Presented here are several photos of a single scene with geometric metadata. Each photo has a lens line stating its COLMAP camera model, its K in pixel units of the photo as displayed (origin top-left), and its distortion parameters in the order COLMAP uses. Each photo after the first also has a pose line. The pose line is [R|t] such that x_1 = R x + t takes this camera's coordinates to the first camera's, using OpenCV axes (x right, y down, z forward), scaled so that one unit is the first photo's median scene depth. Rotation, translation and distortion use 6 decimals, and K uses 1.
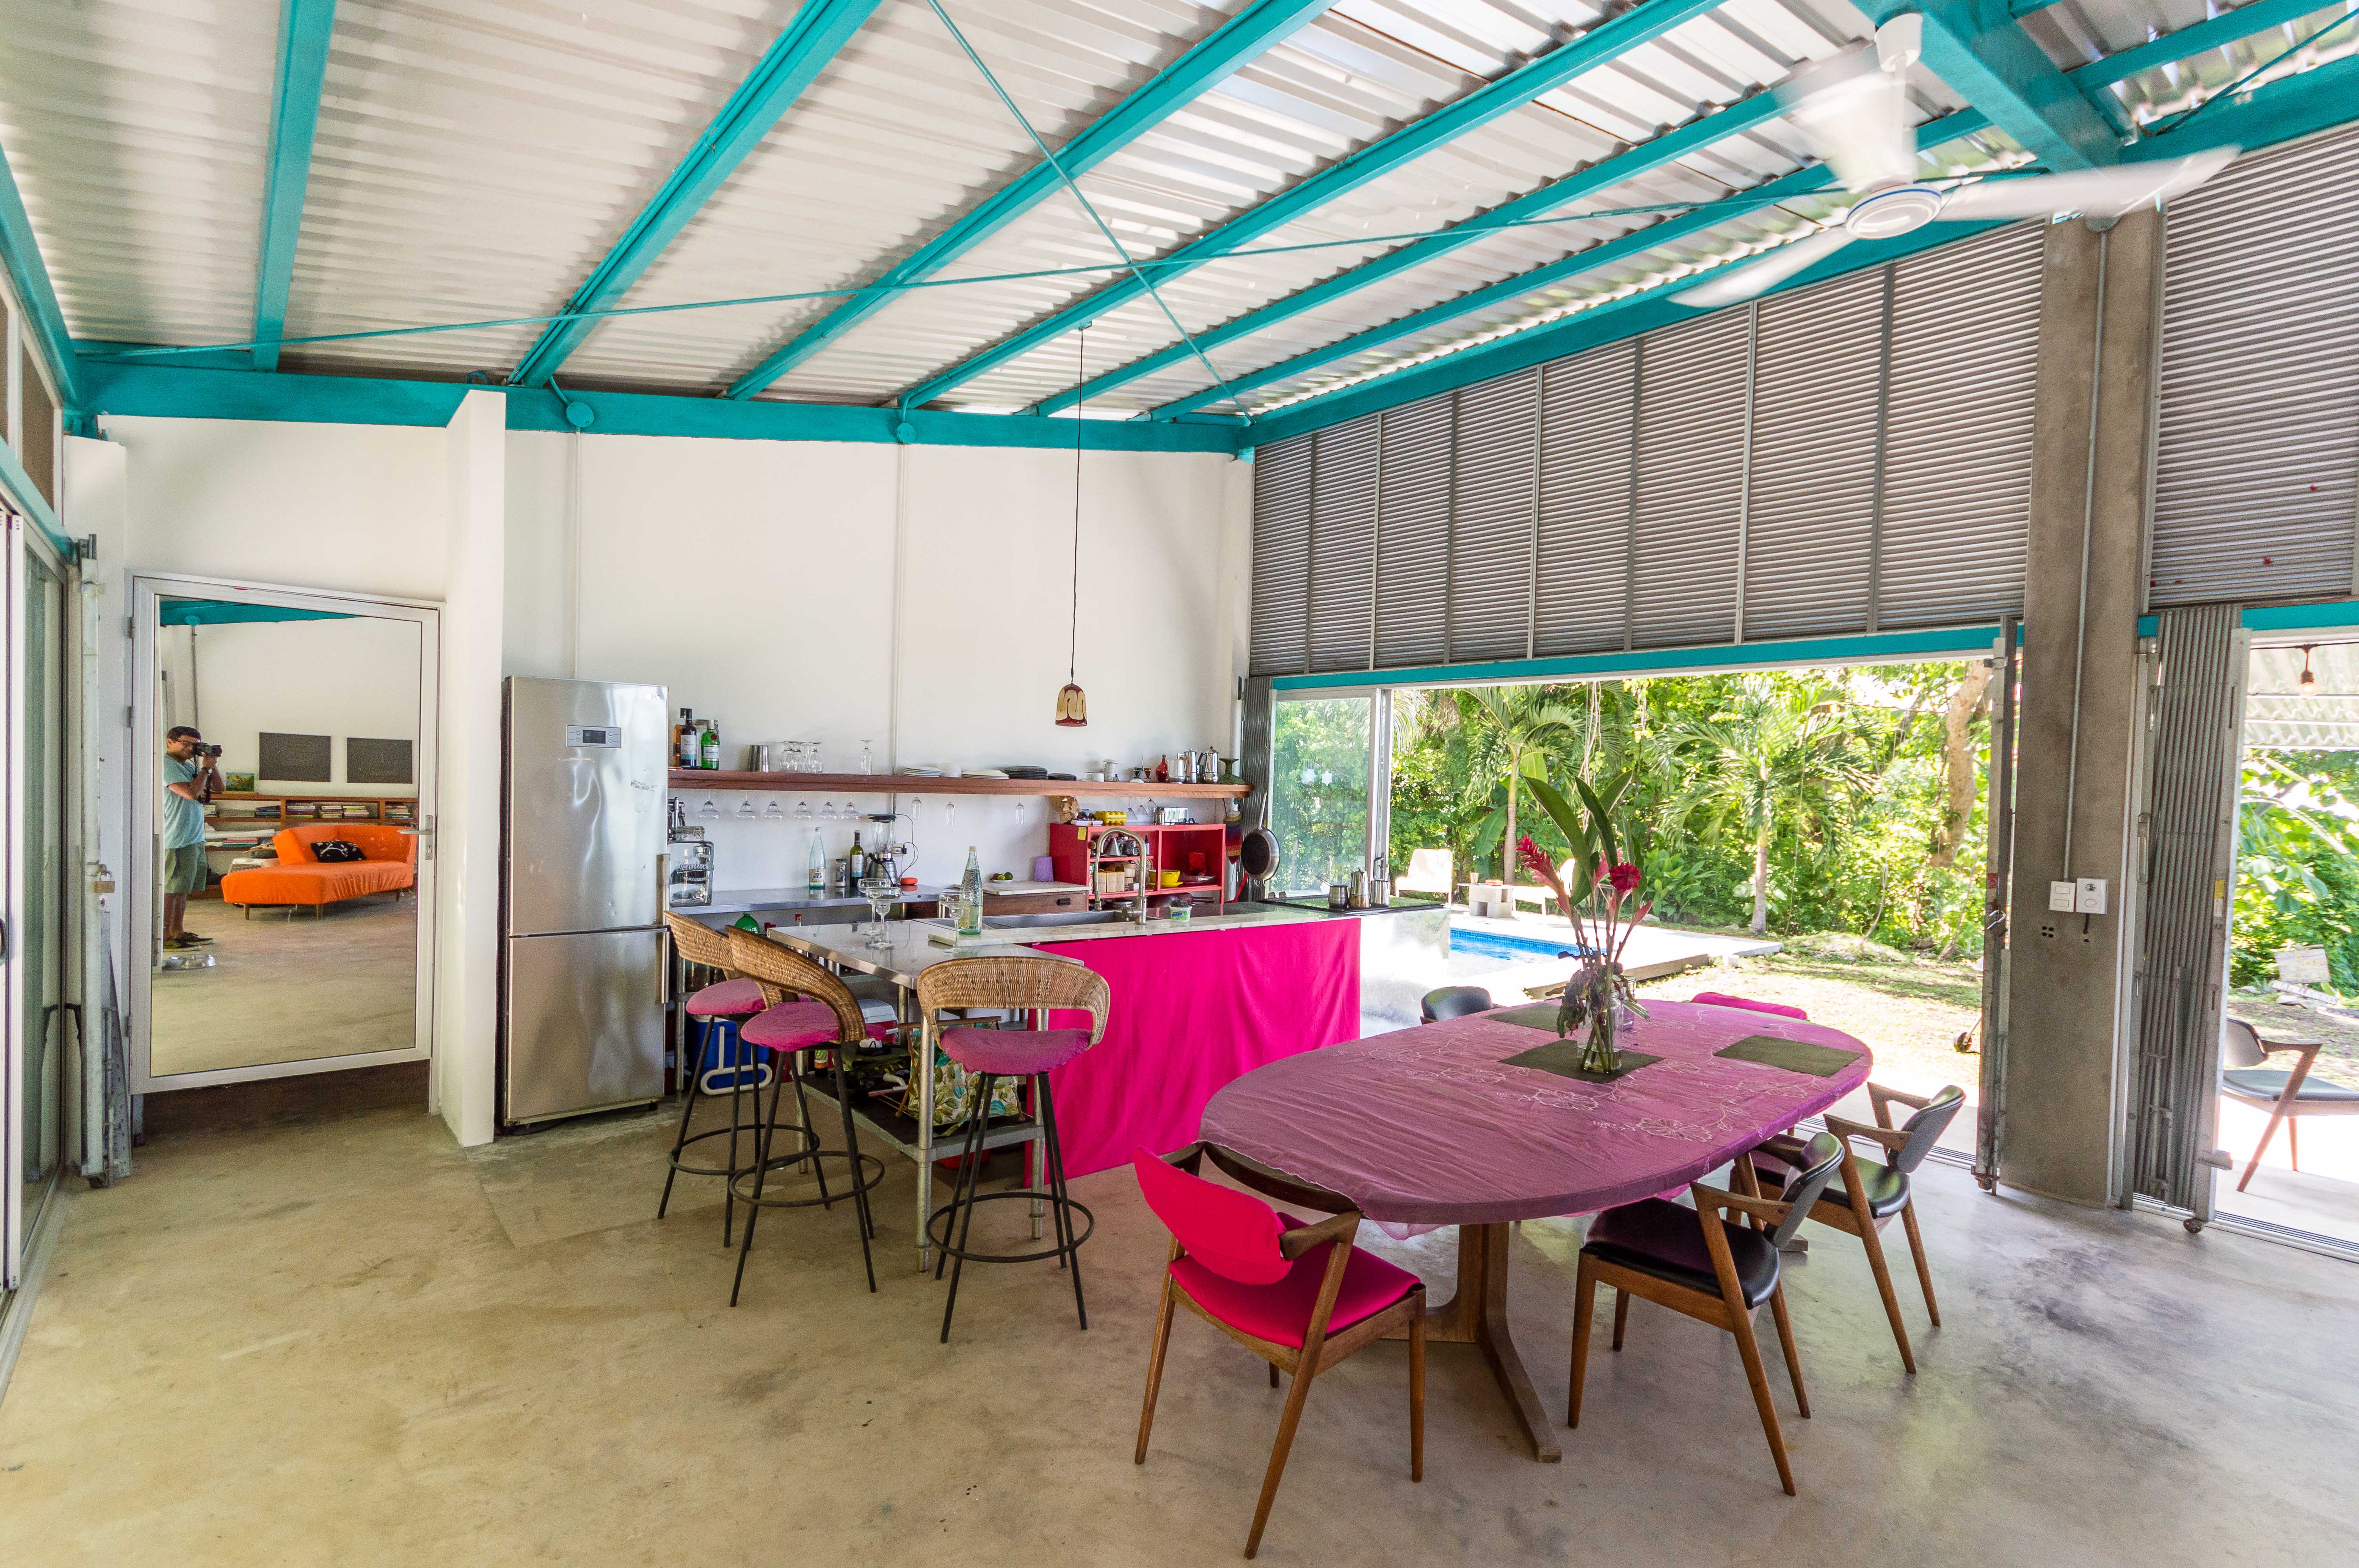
lens RADIAL K [[1063.4, 0, 1185.7], [0, 1063.4, 798.4], [0, 0, 1]] dist [-0.000864, 0.001158]
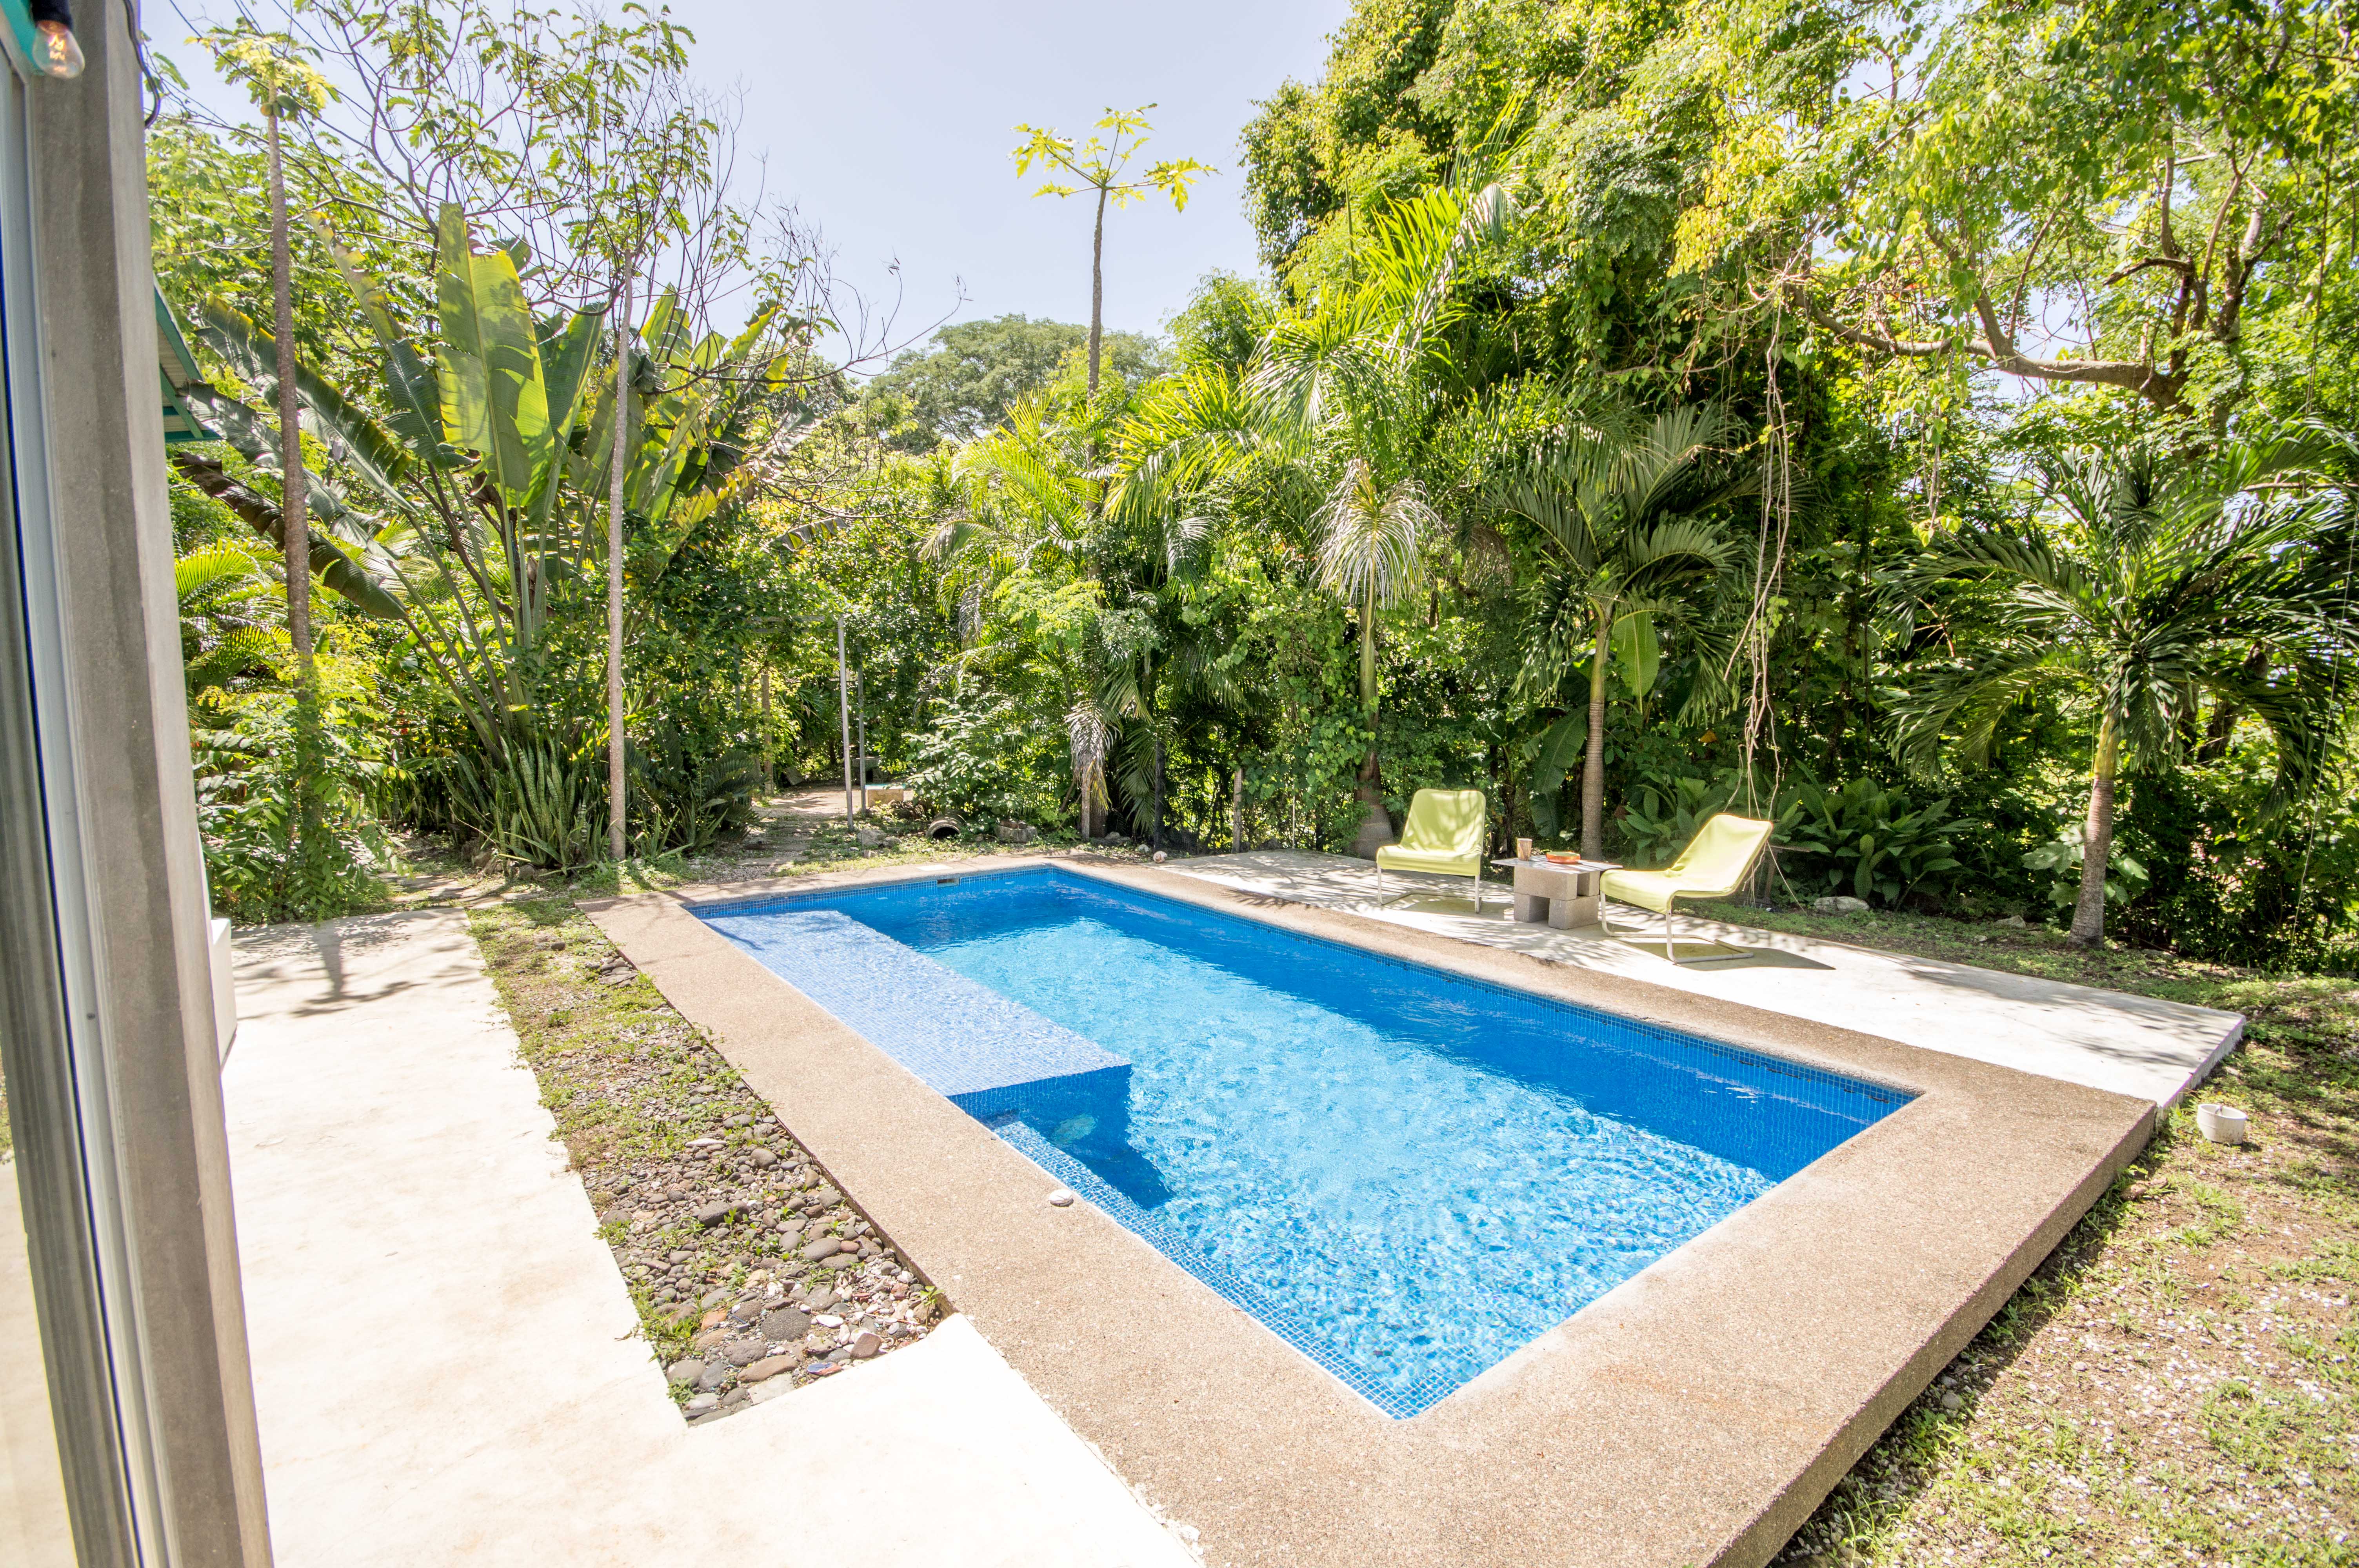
lens RADIAL K [[1063.4, 0, 1180.5], [0, 1063.4, 787.2], [0, 0, 1]] dist [-0.000864, 0.001158]
pose [[0.997218, -0.019979, -0.071816, 0.124346], [0.025545, 0.996669, 0.077443, -0.000200], [0.070030, -0.079062, 0.994407, 0.414972]]
